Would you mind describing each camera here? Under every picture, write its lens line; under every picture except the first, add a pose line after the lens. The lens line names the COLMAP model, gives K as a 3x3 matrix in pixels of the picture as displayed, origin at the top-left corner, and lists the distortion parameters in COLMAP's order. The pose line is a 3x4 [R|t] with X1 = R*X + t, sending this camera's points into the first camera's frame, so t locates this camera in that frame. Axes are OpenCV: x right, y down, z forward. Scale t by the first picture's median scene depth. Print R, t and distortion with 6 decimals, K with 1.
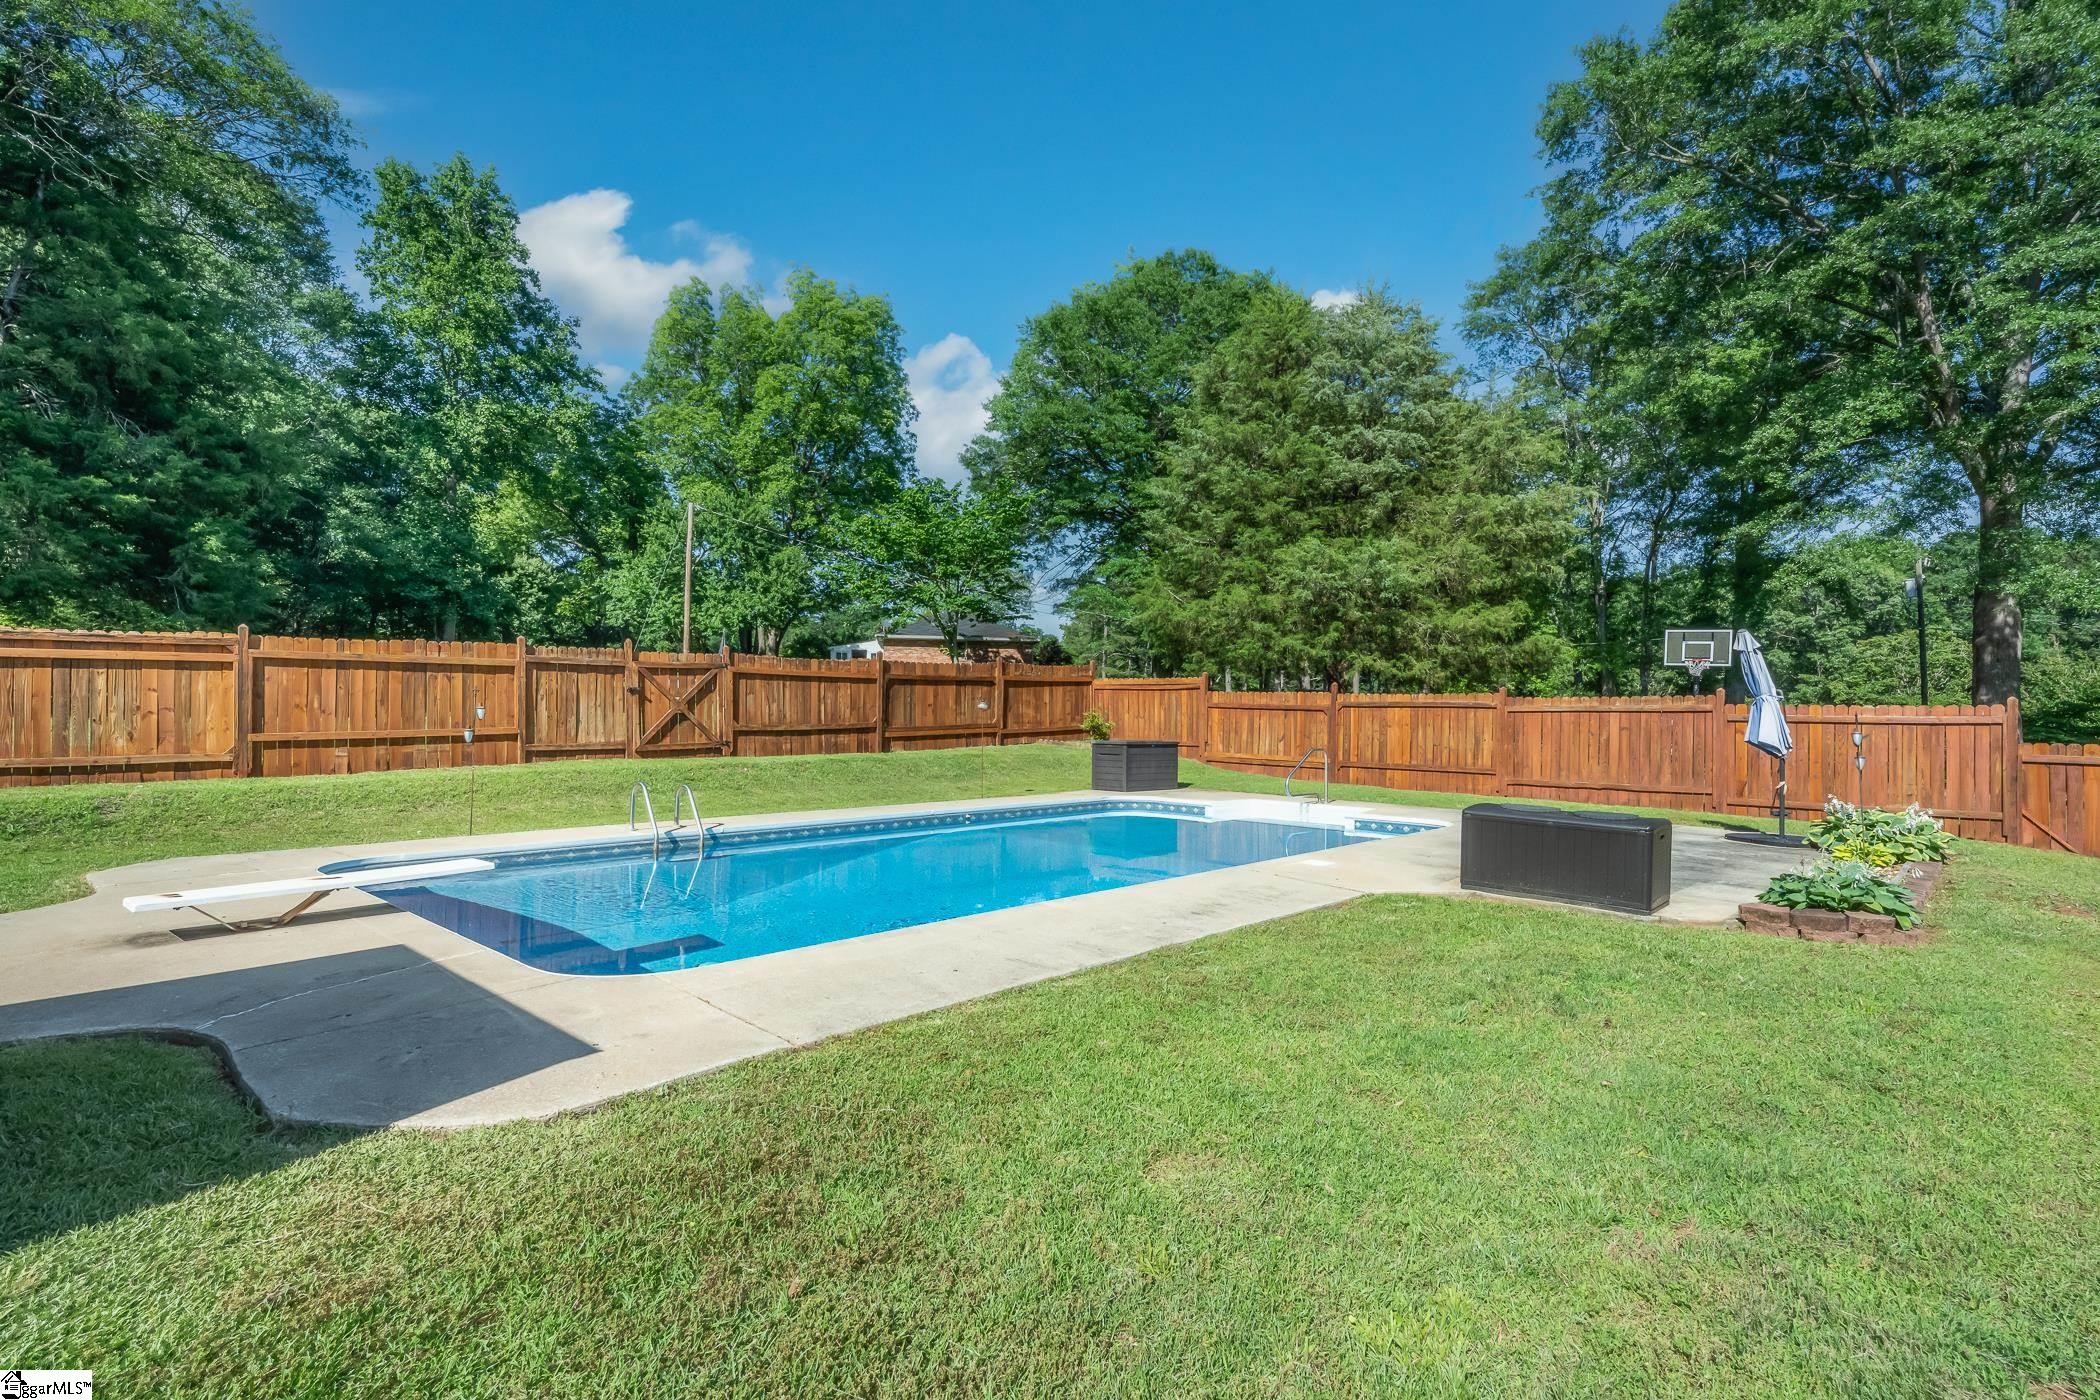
lens RADIAL K [[1014.3, 0, 1054.5], [0, 1014.3, 698.7], [0, 0, 1]] dist [0.000884, 0.000226]
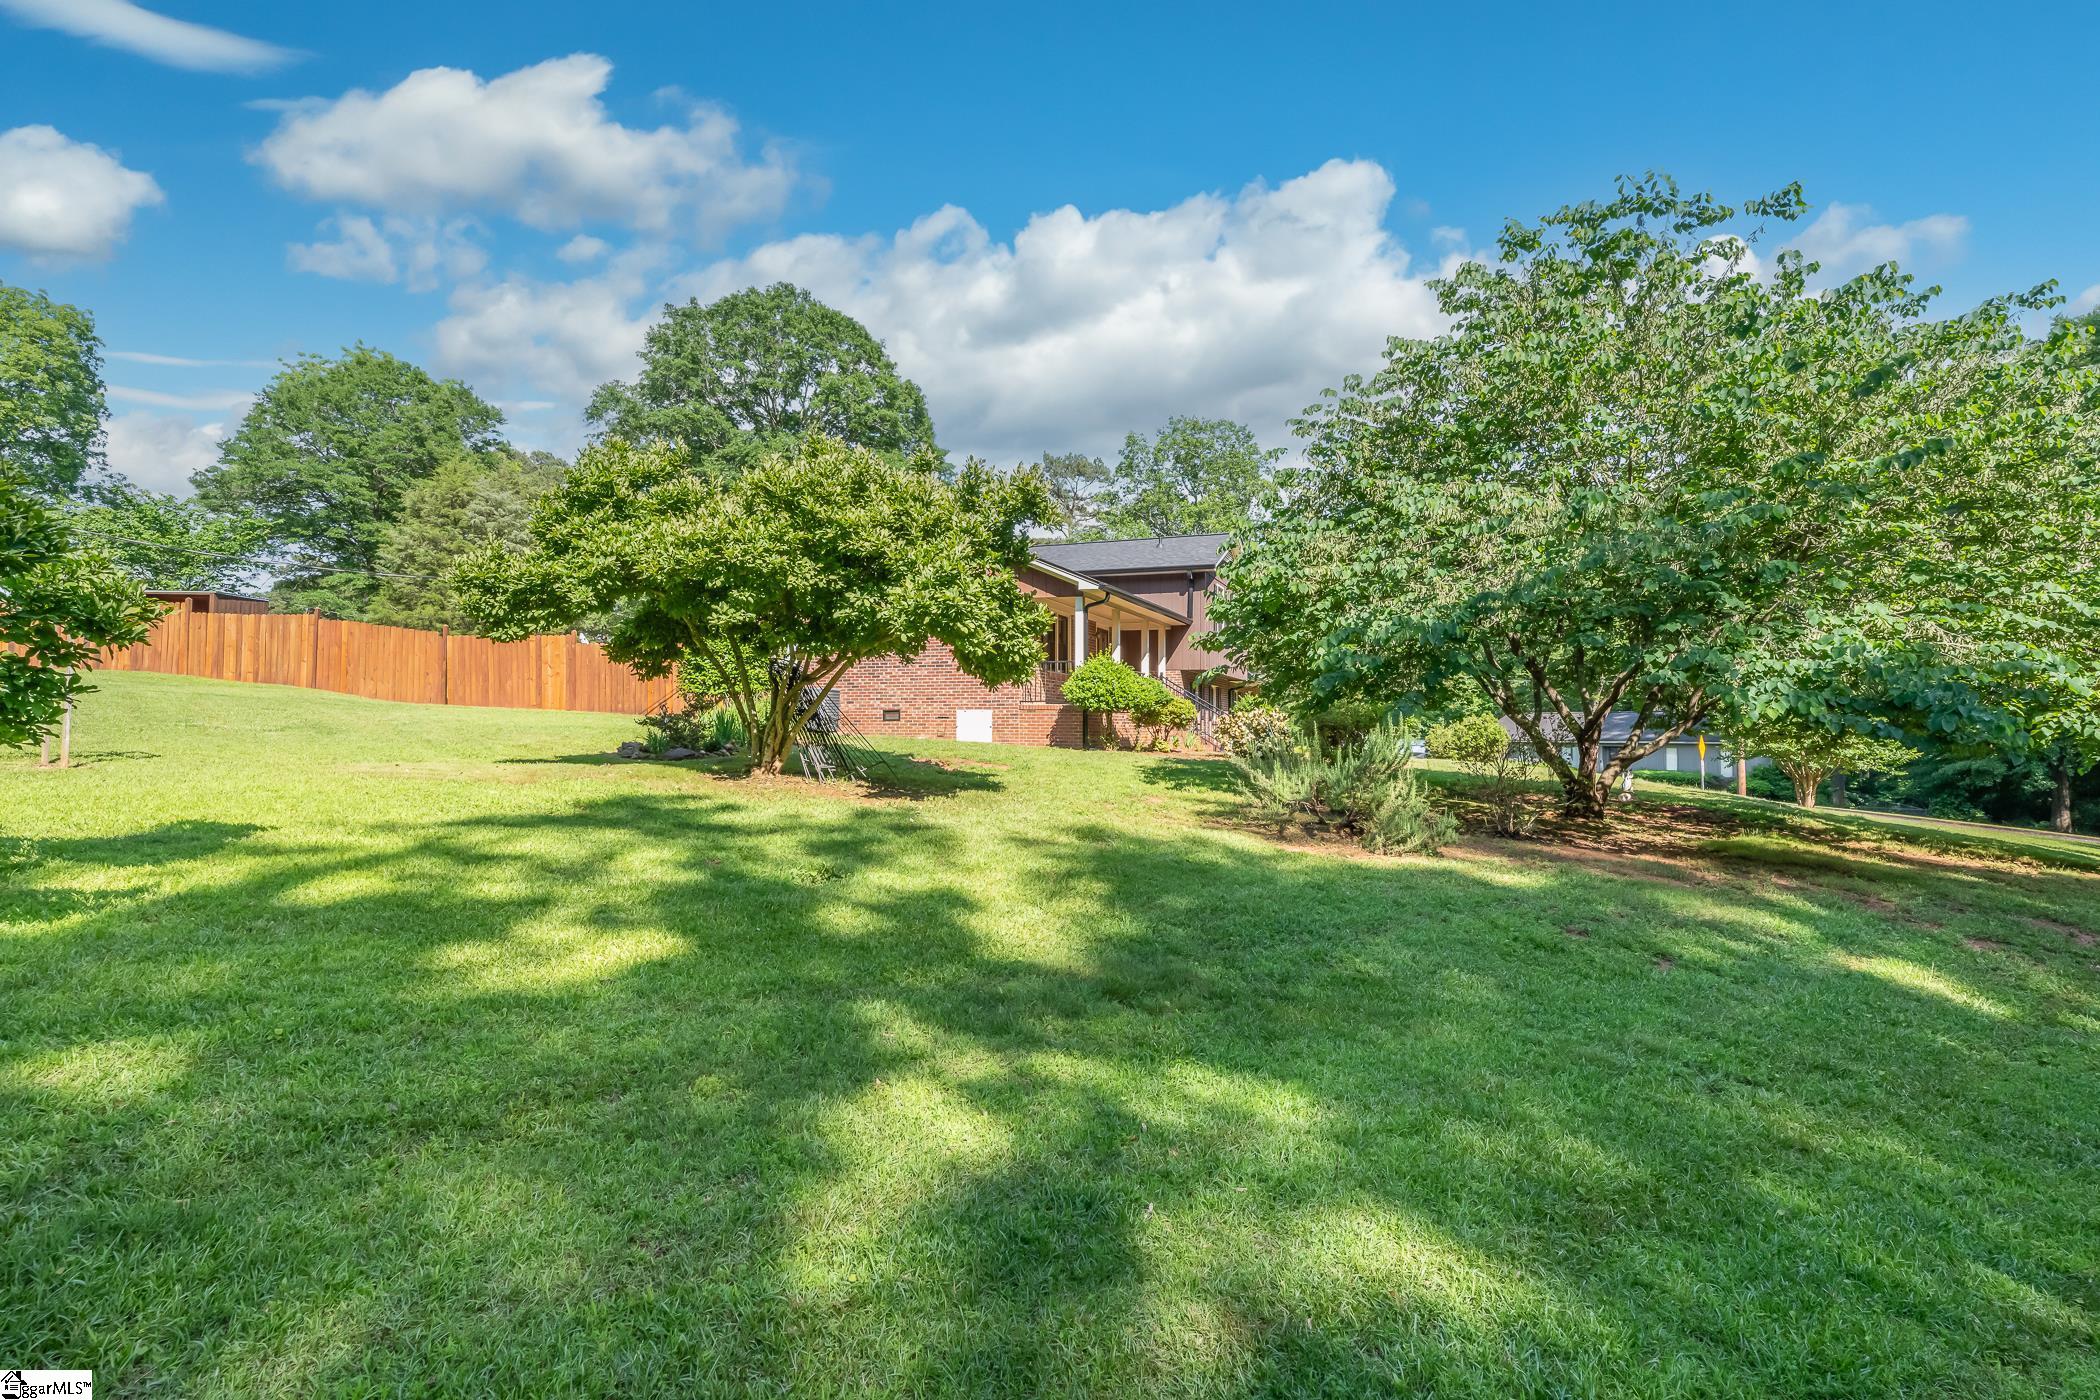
lens RADIAL K [[1014.3, 0, 1059.4], [0, 1014.3, 696.3], [0, 0, 1]] dist [0.000884, 0.000226]
pose [[0.759625, 0.010864, 0.650270, -0.194210], [-0.003983, 0.999919, -0.012052, 0.098695], [-0.650349, 0.006565, 0.759607, -1.459309]]
